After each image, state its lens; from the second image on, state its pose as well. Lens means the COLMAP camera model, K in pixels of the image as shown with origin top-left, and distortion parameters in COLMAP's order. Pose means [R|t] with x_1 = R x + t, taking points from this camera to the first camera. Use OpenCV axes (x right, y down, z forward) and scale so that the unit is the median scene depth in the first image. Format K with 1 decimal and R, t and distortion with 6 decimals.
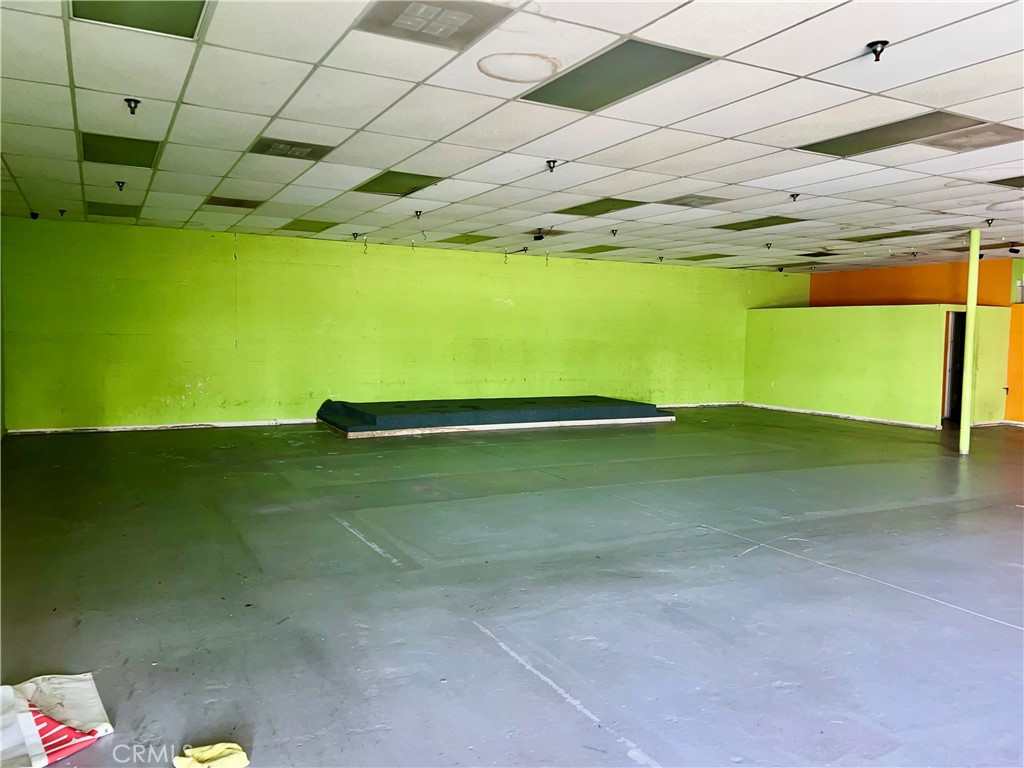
lens RADIAL K [[774.1, 0, 512.4], [0, 774.1, 385.4], [0, 0, 1]] dist [0.047821, -0.034799]
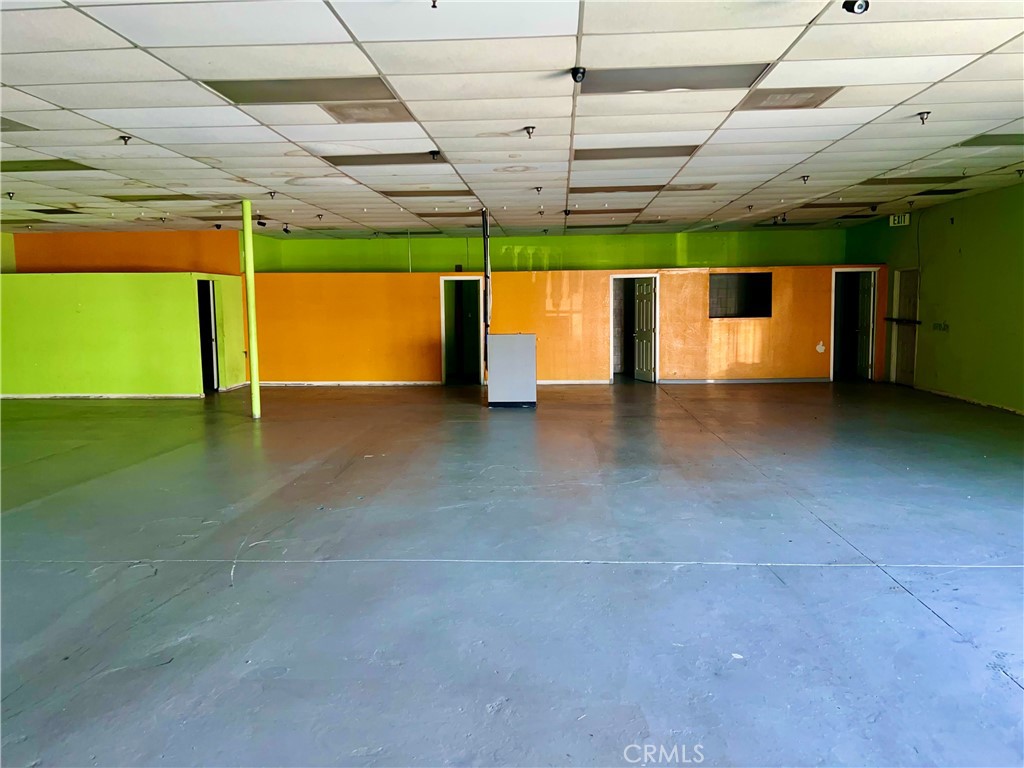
lens RADIAL K [[774.1, 0, 512.5], [0, 774.1, 375.3], [0, 0, 1]] dist [0.047821, -0.034799]
pose [[0.523848, -0.101032, 0.845799, -0.120985], [0.077211, 0.994486, 0.070972, -0.016771], [-0.848305, 0.028126, 0.528760, 0.177805]]
